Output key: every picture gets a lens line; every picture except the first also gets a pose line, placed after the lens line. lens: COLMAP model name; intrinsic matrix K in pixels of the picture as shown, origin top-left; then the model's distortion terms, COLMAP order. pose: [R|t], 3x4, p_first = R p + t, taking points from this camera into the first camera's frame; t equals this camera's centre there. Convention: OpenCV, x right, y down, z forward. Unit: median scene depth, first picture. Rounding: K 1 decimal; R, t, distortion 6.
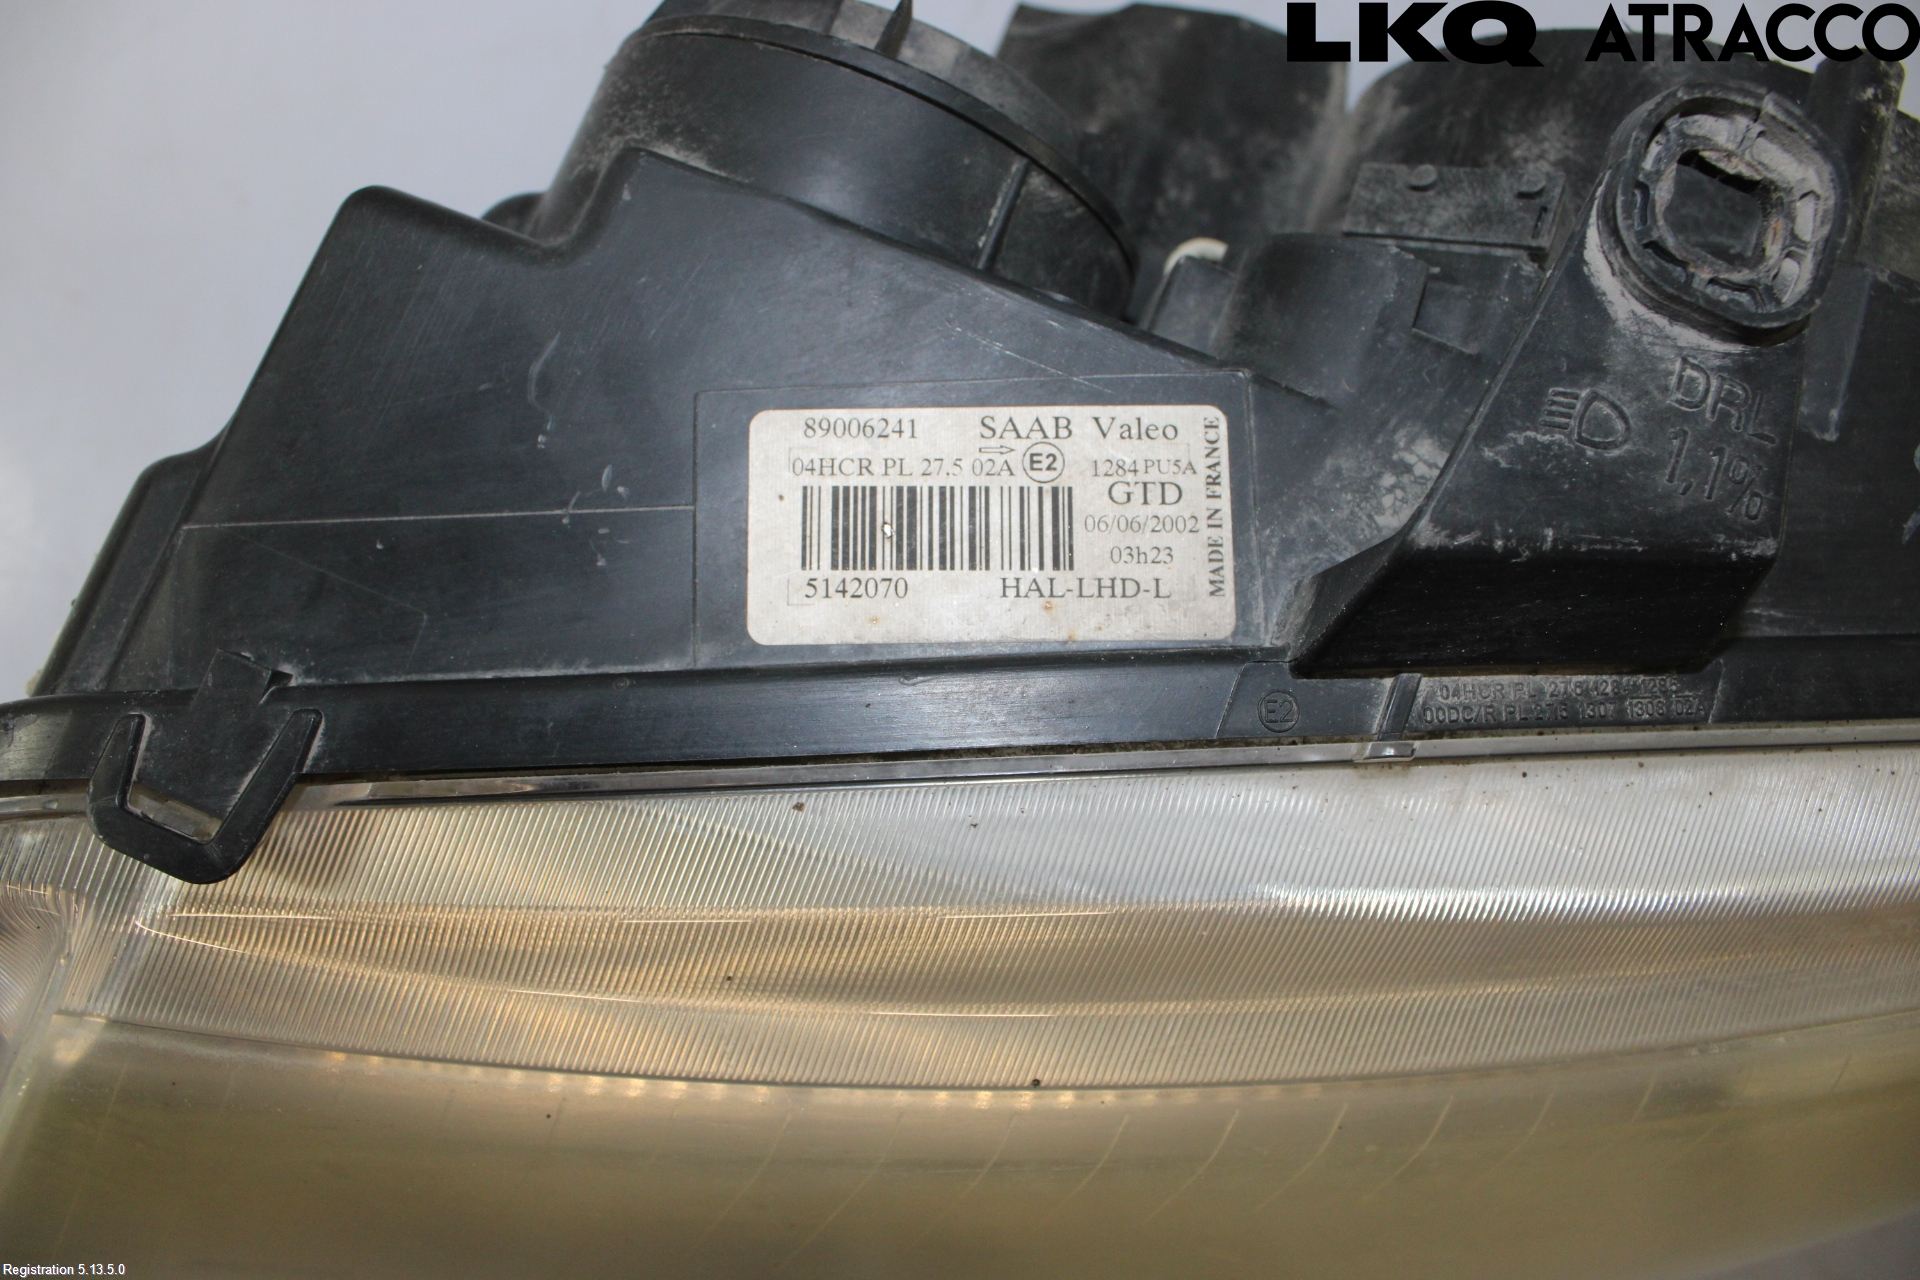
lens RADIAL K [[1503.2, 0, 960.0], [0, 1503.2, 640.0], [0, 0, 1]] dist [-0.192041, 0.148221]
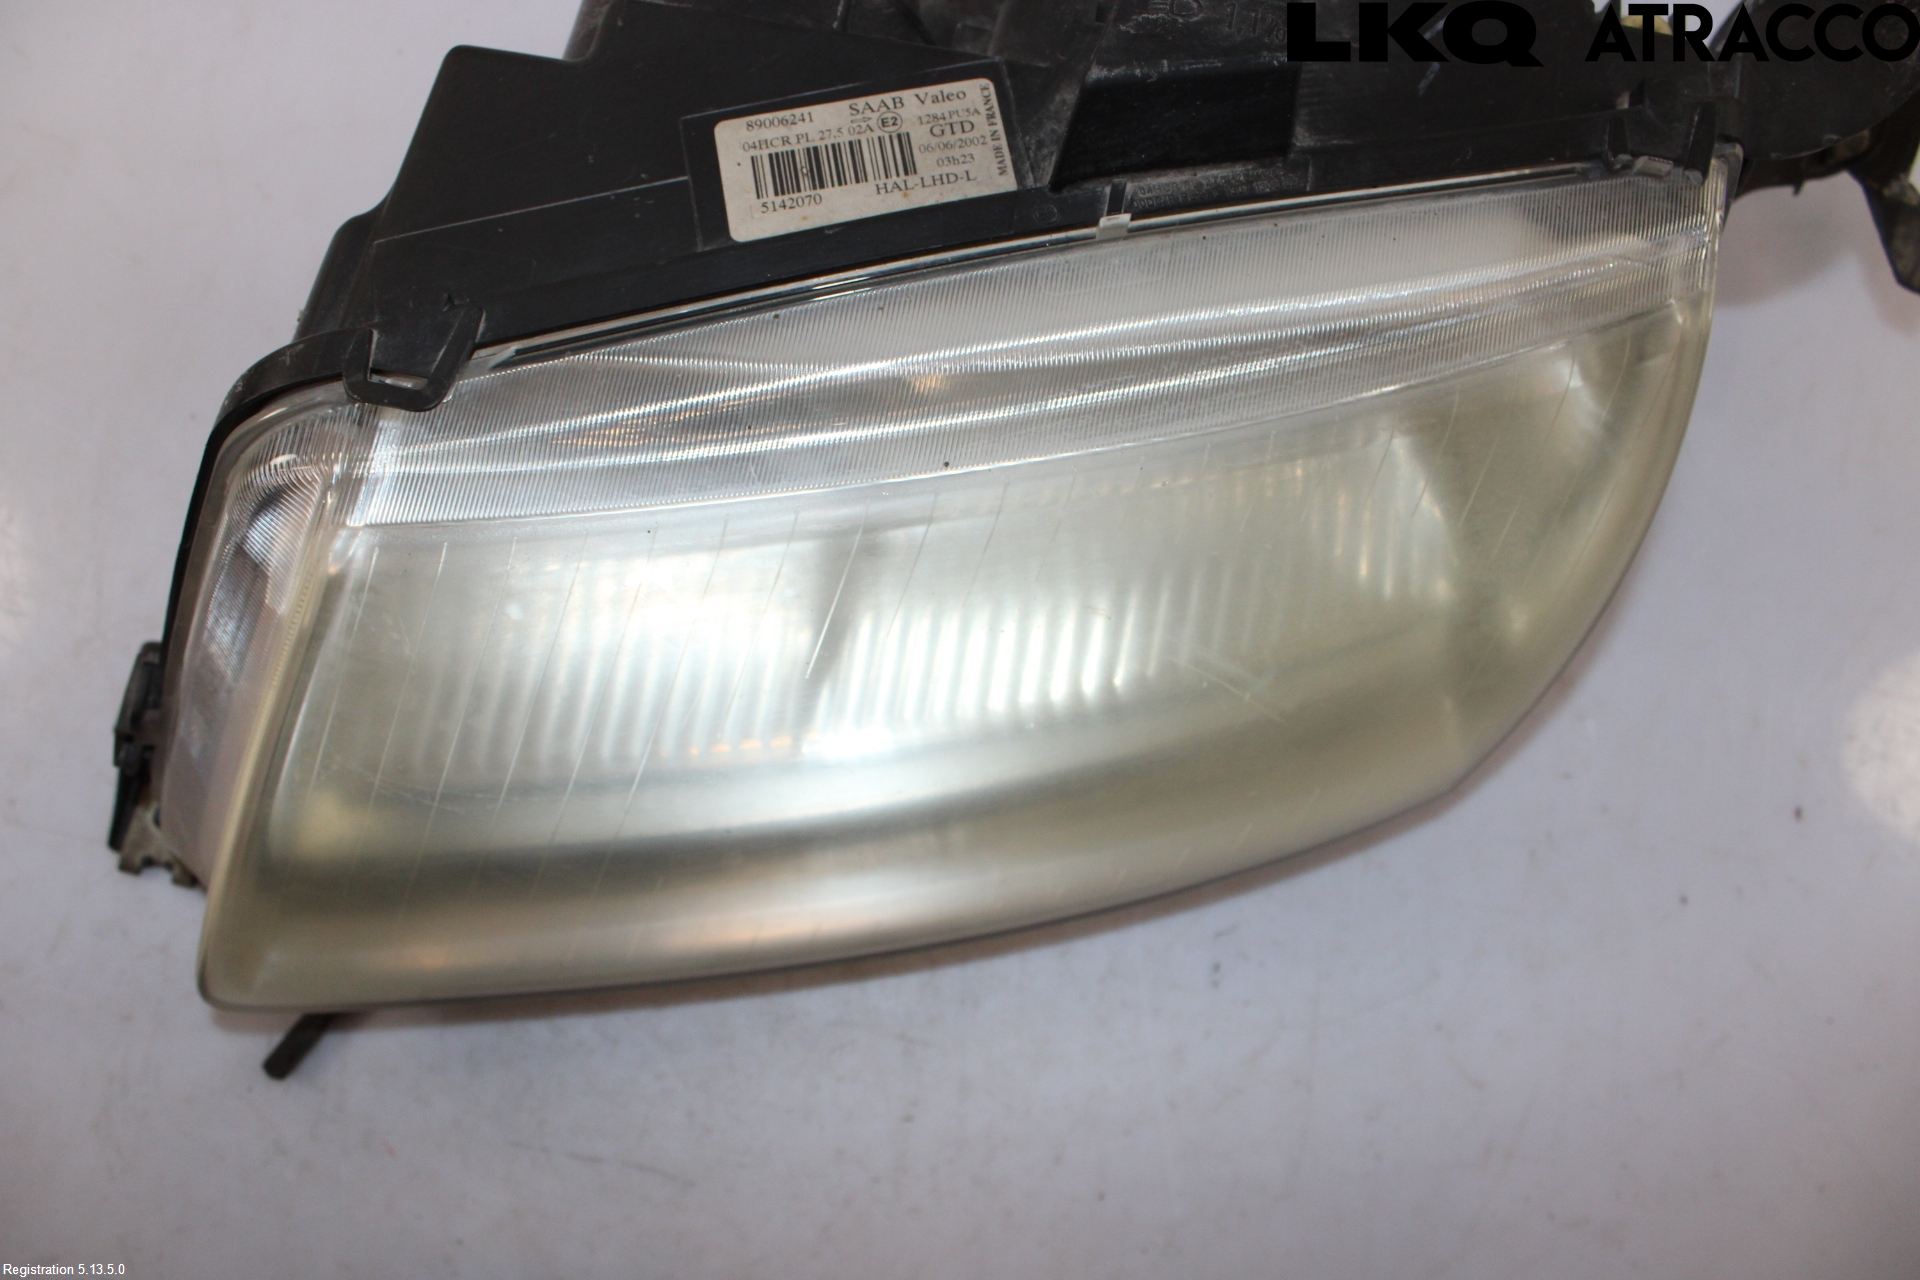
lens RADIAL K [[1503.2, 0, 960.0], [0, 1503.2, 640.0], [0, 0, 1]] dist [-0.192041, 0.148221]
pose [[0.984884, -0.167377, 0.044592, -0.038279], [0.171322, 0.979248, -0.108271, 0.651297], [-0.025545, 0.114274, 0.993121, -0.587334]]
